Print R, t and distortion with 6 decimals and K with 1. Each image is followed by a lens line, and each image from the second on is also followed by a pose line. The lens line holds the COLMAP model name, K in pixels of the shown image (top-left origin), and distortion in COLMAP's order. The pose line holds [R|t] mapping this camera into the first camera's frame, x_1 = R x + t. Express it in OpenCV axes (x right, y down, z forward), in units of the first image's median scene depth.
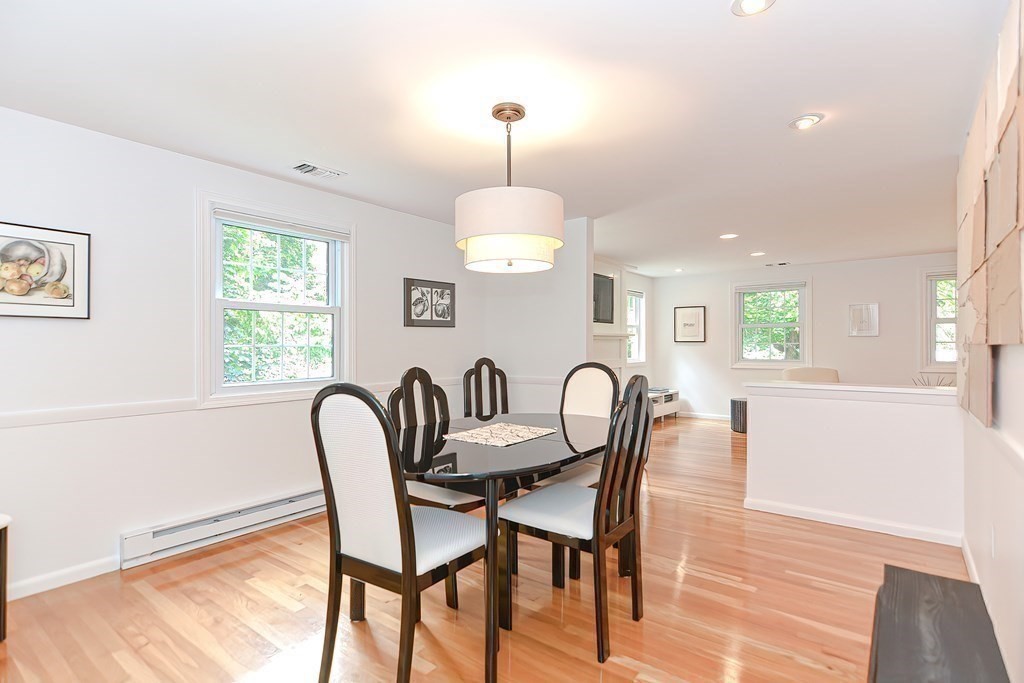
lens RADIAL K [[514.9, 0, 513.4], [0, 514.9, 343.0], [0, 0, 1]] dist [0.004485, 0.000509]
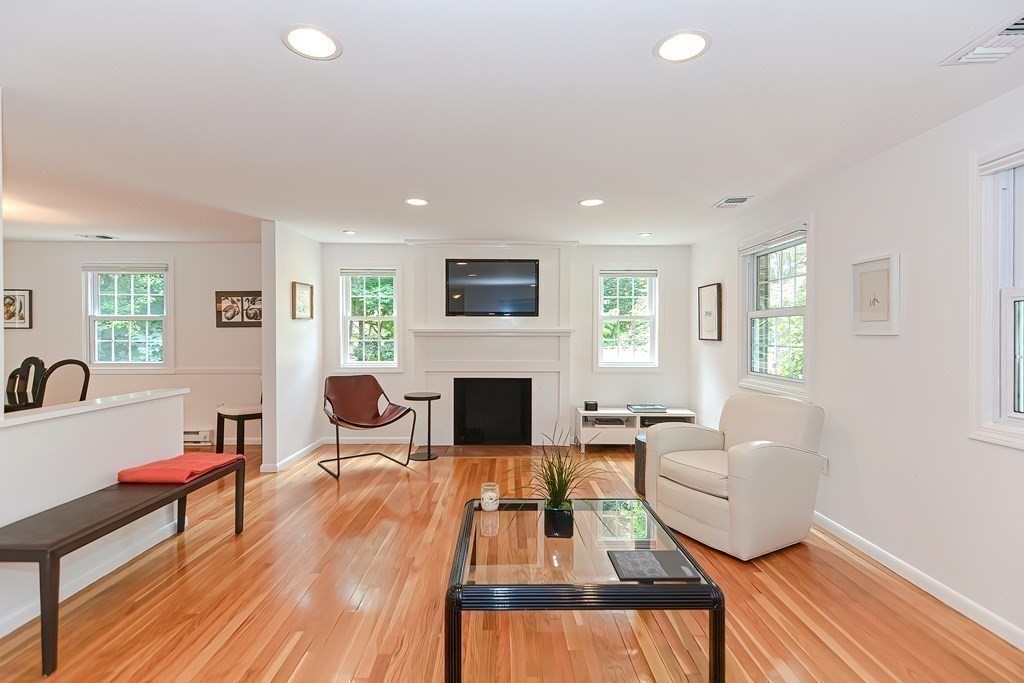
lens RADIAL K [[514.9, 0, 511.8], [0, 514.9, 335.2], [0, 0, 1]] dist [0.004485, 0.000509]
pose [[0.612047, 0.009976, -0.790759, 1.280950], [-0.001763, 0.999935, 0.011250, -0.026856], [0.790820, -0.005491, 0.612025, 0.751638]]
